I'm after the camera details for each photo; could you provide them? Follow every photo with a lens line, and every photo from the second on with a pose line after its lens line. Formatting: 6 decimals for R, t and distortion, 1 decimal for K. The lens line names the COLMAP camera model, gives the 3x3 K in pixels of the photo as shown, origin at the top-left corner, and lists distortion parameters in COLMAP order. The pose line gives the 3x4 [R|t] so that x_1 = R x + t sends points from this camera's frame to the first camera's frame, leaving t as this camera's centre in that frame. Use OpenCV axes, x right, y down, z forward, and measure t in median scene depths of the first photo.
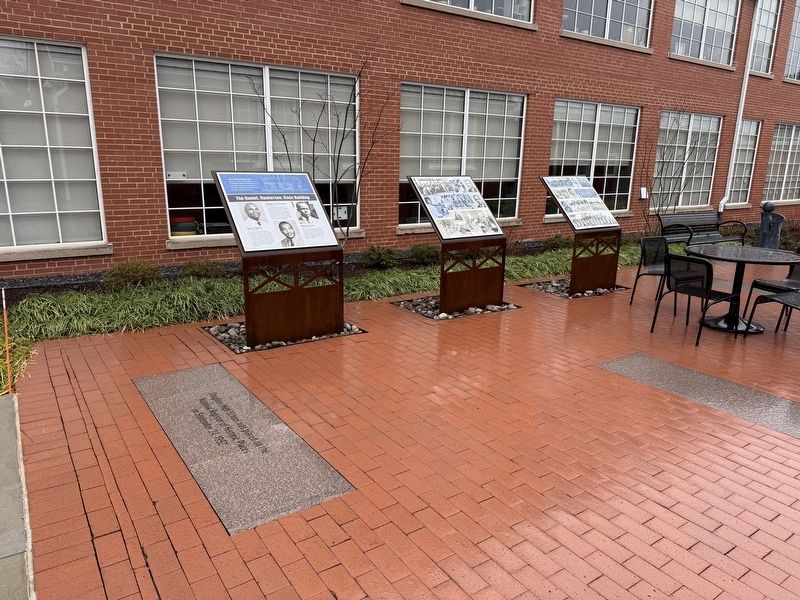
lens RADIAL K [[576.2, 0, 400.0], [0, 576.2, 300.0], [0, 0, 1]] dist [-0.001173, -0.004279]
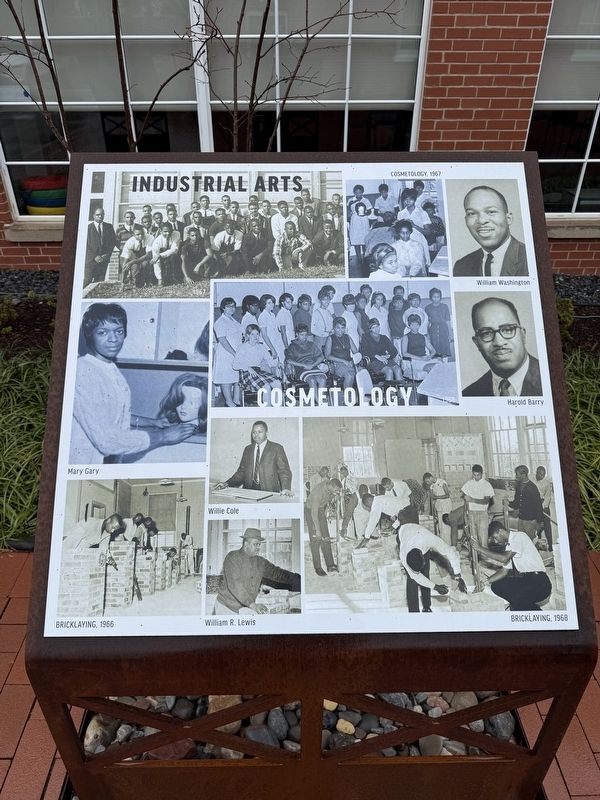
lens RADIAL K [[552.6, 0, 300.0], [0, 552.6, 400.0], [0, 0, 1]] dist [0.004240, 0.000027]
pose [[0.827548, 0.286156, -0.482990, 0.129343], [-0.117526, 0.929582, 0.349379, -0.156690], [0.548956, -0.232363, 0.802904, 0.650638]]
